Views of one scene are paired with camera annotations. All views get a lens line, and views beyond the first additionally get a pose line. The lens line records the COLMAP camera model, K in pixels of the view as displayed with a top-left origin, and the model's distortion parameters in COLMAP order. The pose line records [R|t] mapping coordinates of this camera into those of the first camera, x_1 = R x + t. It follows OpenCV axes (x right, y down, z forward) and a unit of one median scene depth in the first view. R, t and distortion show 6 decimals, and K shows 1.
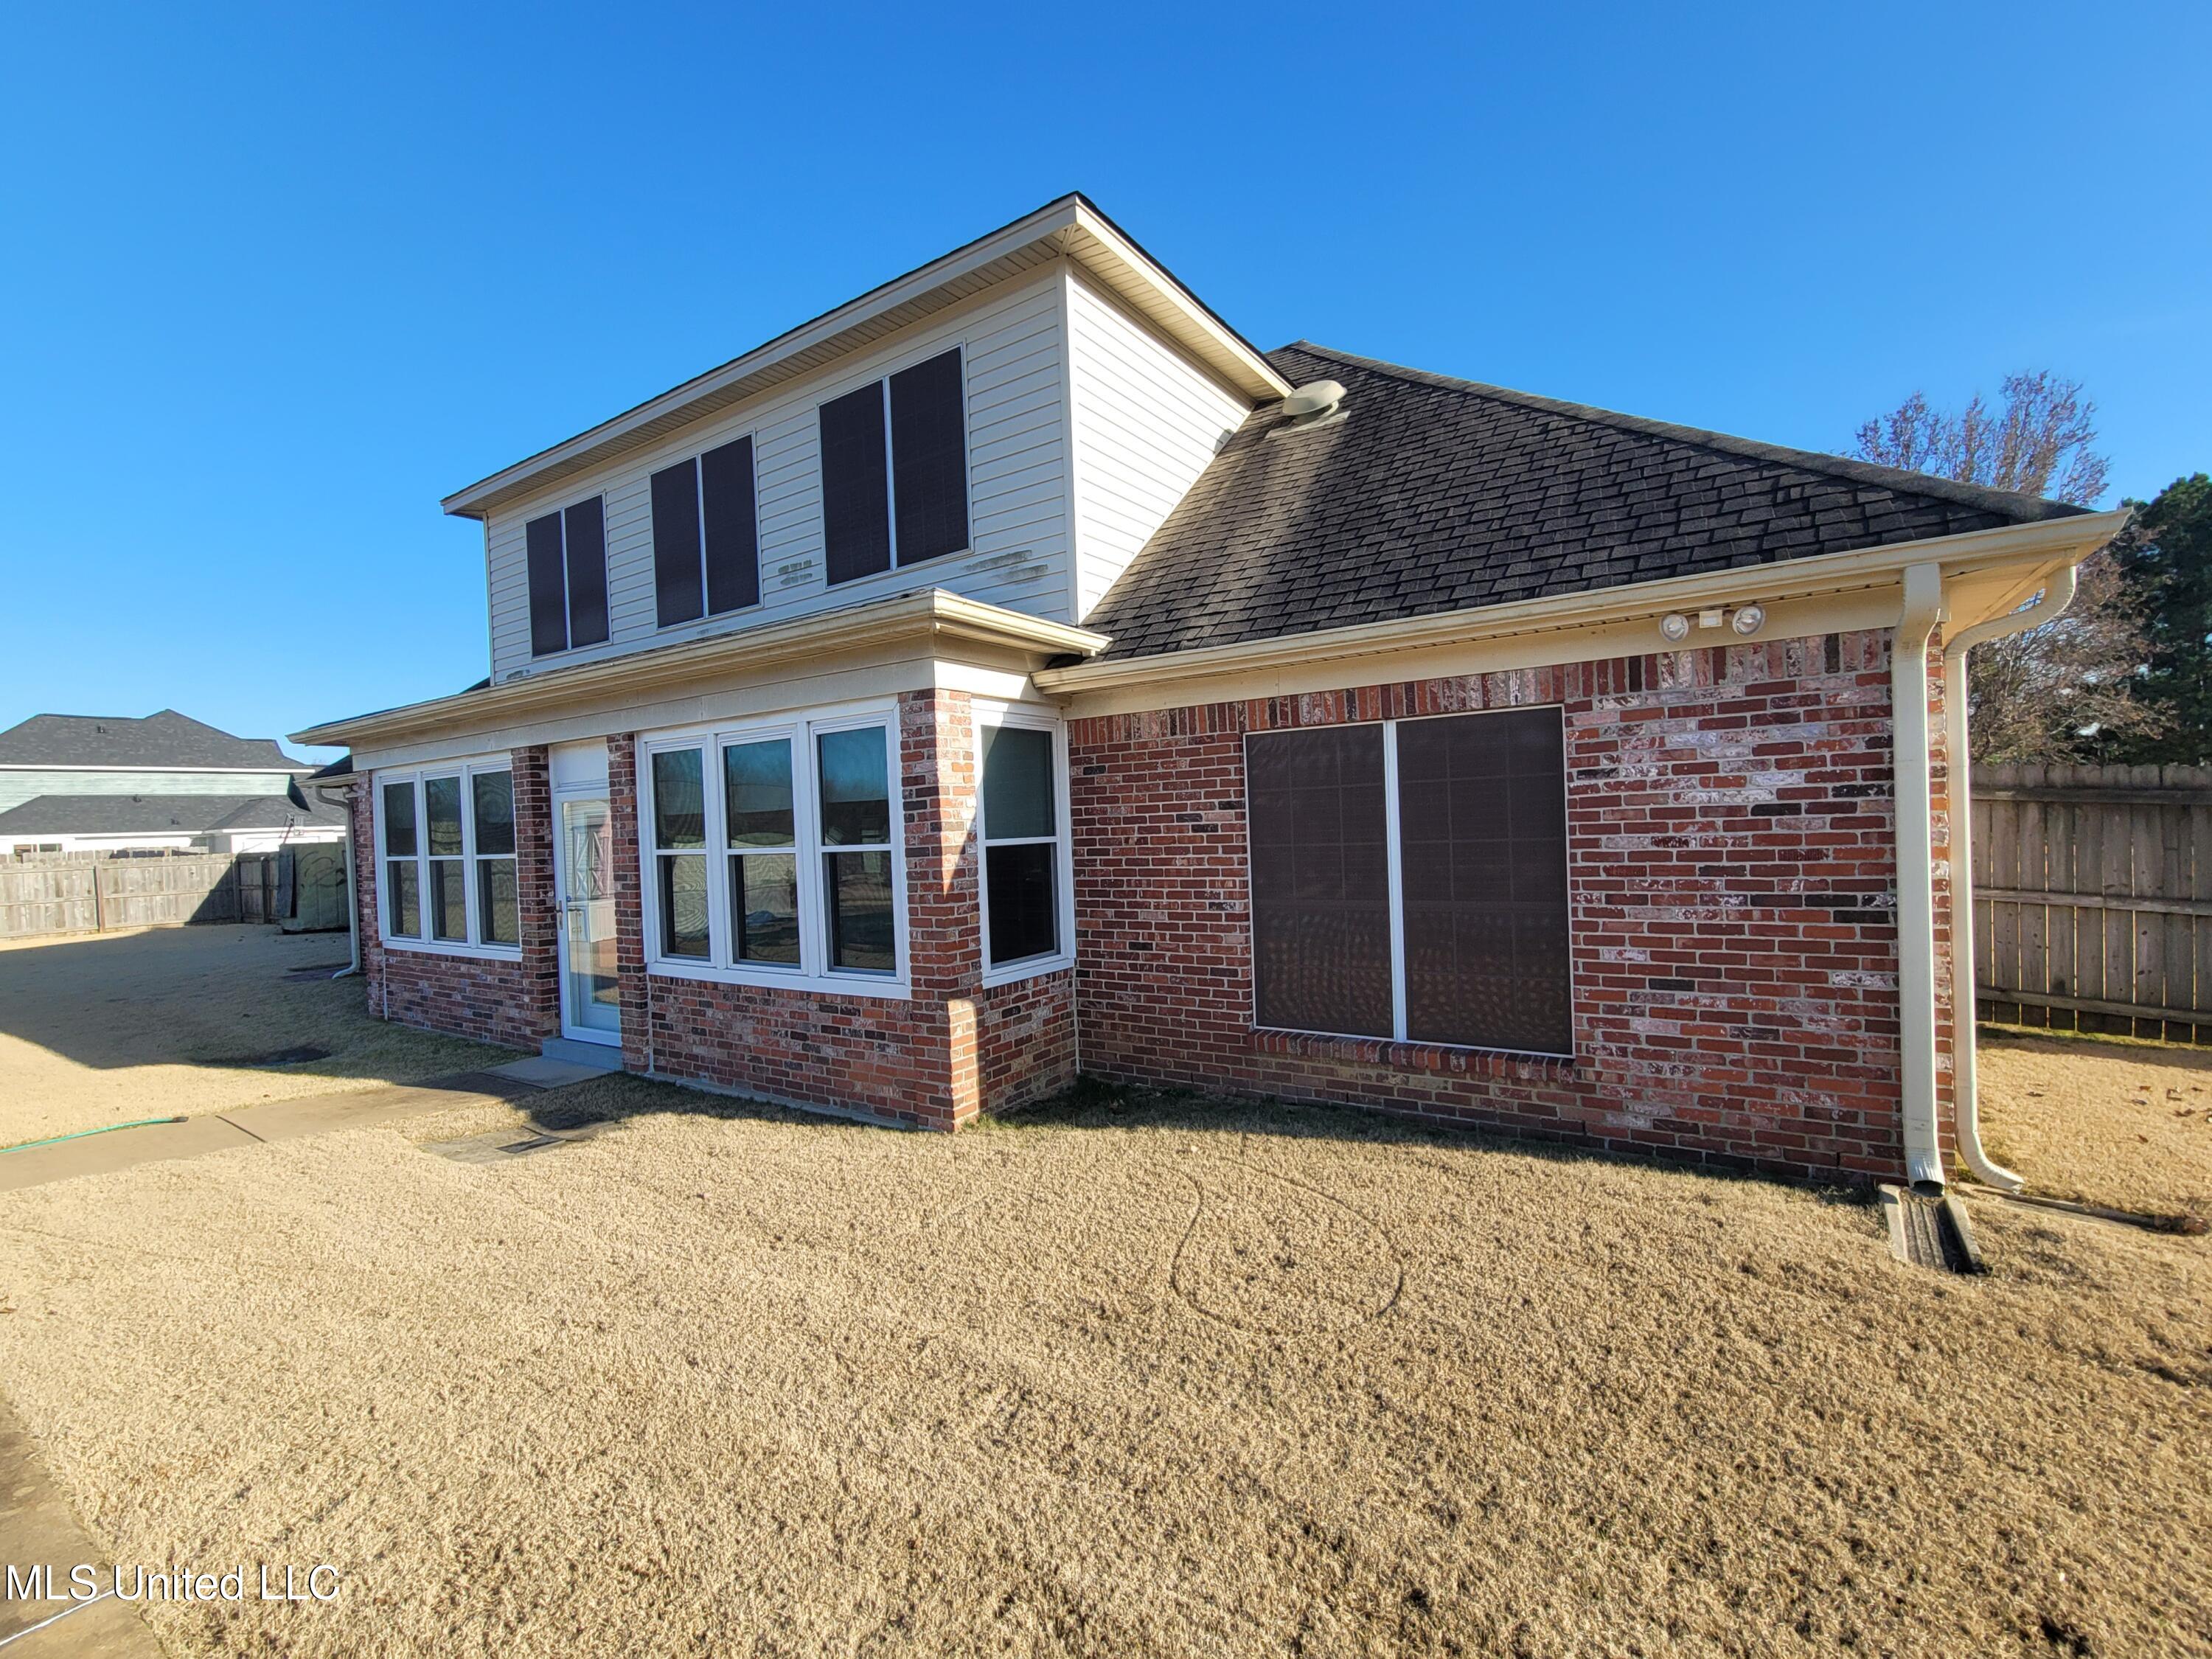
lens RADIAL K [[971.4, 0, 1106.0], [0, 971.4, 829.5], [0, 0, 1]] dist [0.000509, -0.000012]
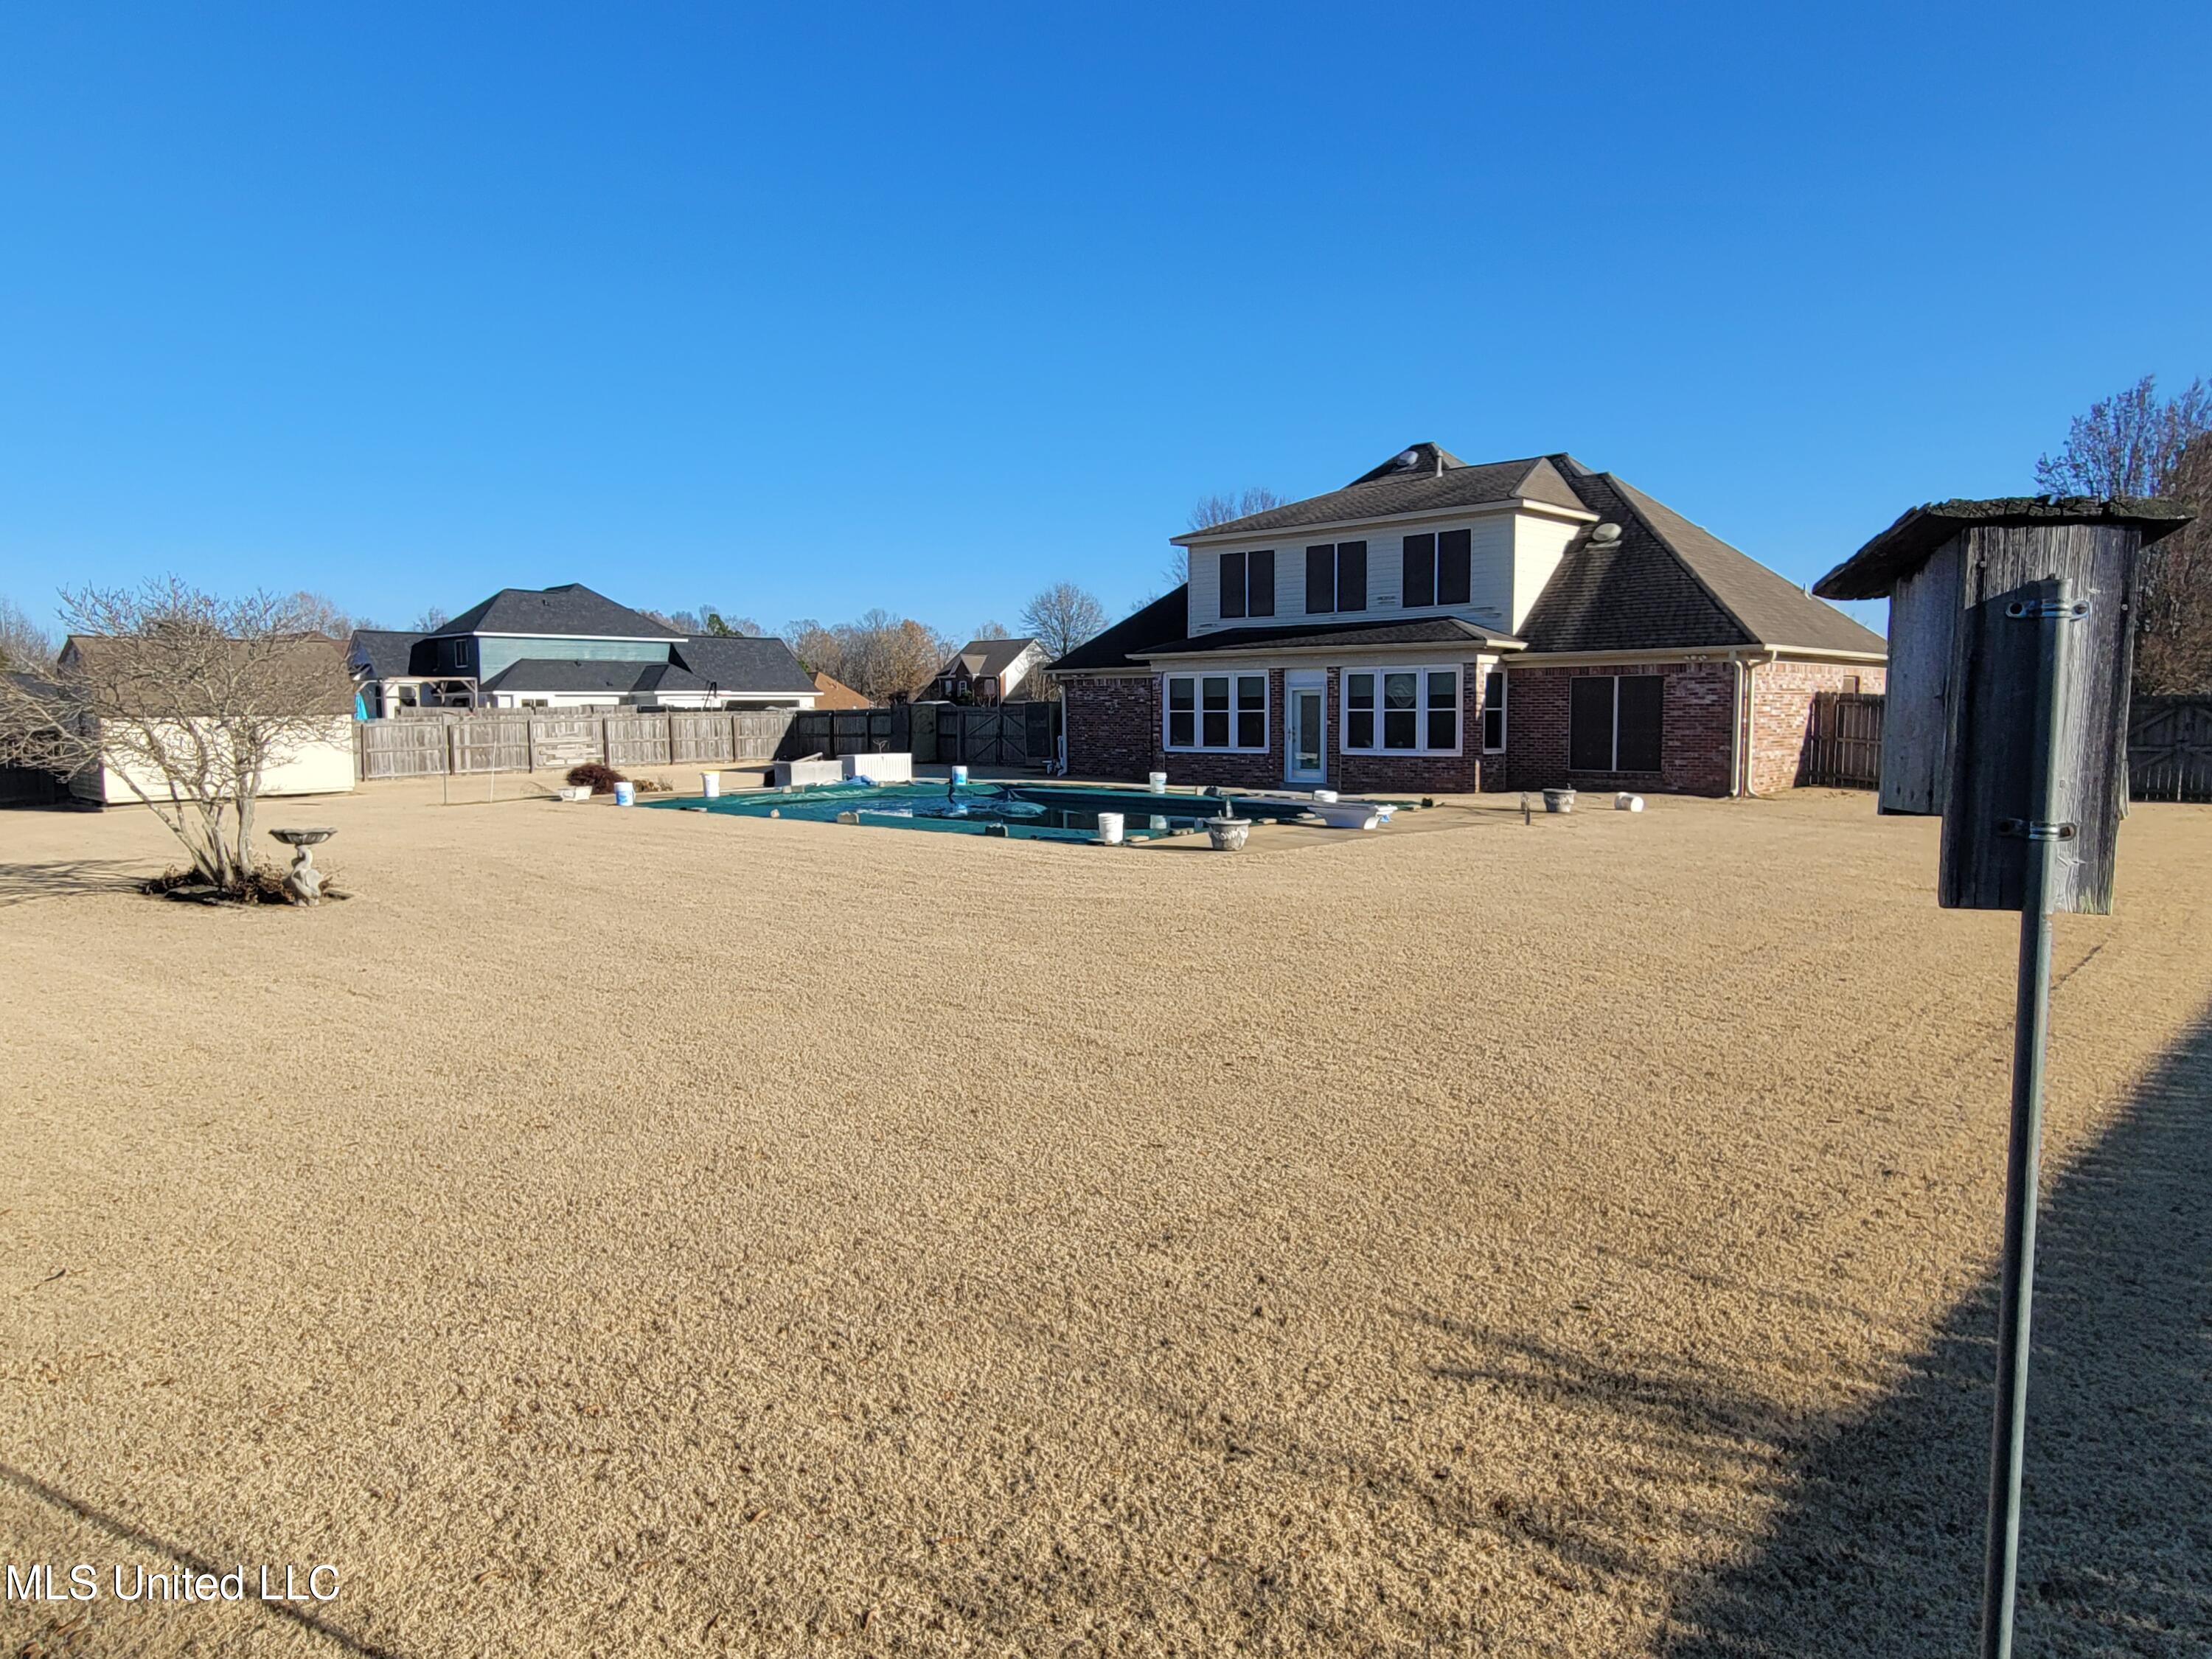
lens RADIAL K [[1391.9, 0, 1106.0], [0, 1391.9, 829.5], [0, 0, 1]] dist [0.003435, 0.000328]
pose [[0.987165, 0.043402, -0.153693, -0.610268], [-0.031020, 0.996144, 0.082064, 0.068324], [0.156662, -0.076243, 0.984705, -3.603176]]
